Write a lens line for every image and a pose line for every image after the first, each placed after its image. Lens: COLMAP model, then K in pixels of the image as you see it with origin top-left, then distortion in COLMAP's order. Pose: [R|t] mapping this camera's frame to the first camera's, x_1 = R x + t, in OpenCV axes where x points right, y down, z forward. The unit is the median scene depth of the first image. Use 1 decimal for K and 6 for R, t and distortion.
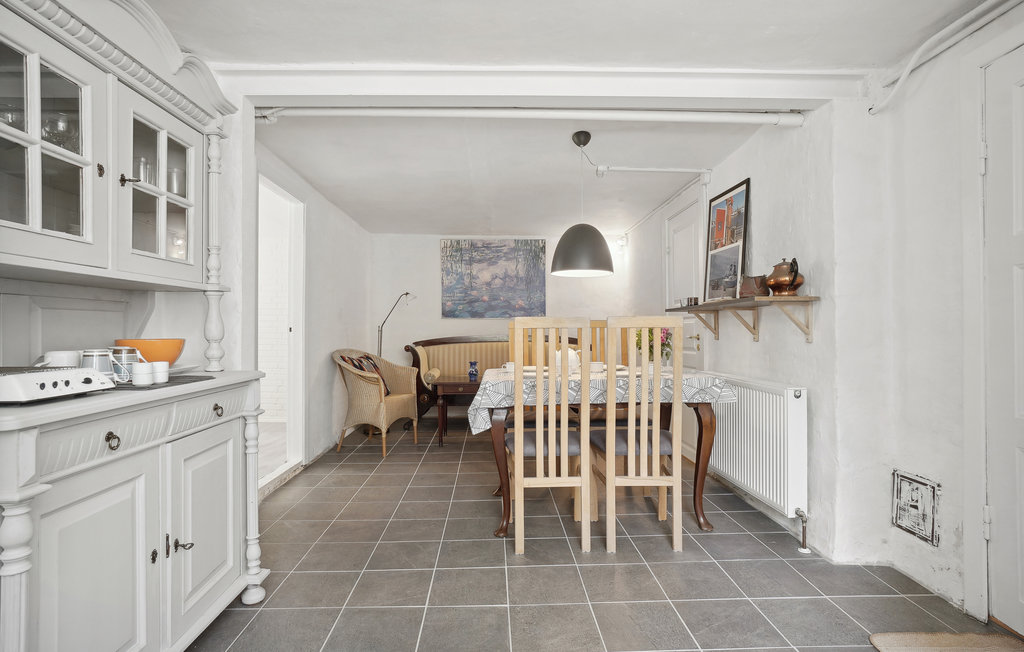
lens RADIAL K [[528.7, 0, 514.8], [0, 528.7, 329.6], [0, 0, 1]] dist [0.000802, 0.000008]
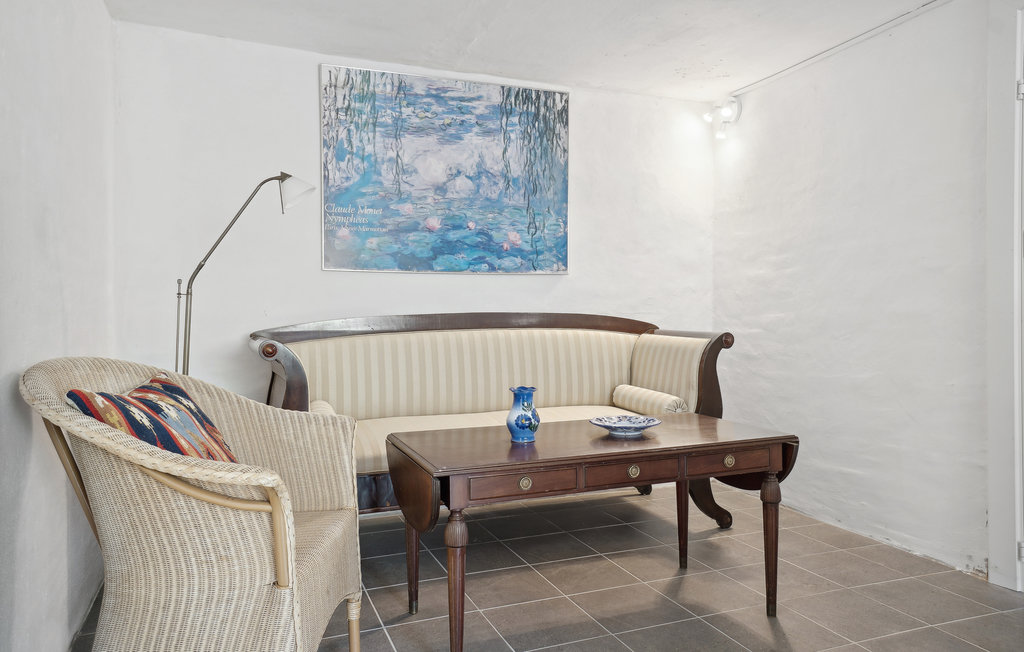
lens RADIAL K [[711.2, 0, 508.5], [0, 711.2, 318.5], [0, 0, 1]] dist [0.022579, -0.000654]
pose [[0.946617, 0.000018, 0.322359, -0.177622], [-0.000952, 0.999996, 0.002739, 0.012629], [-0.322358, -0.002900, 0.946613, 0.461914]]
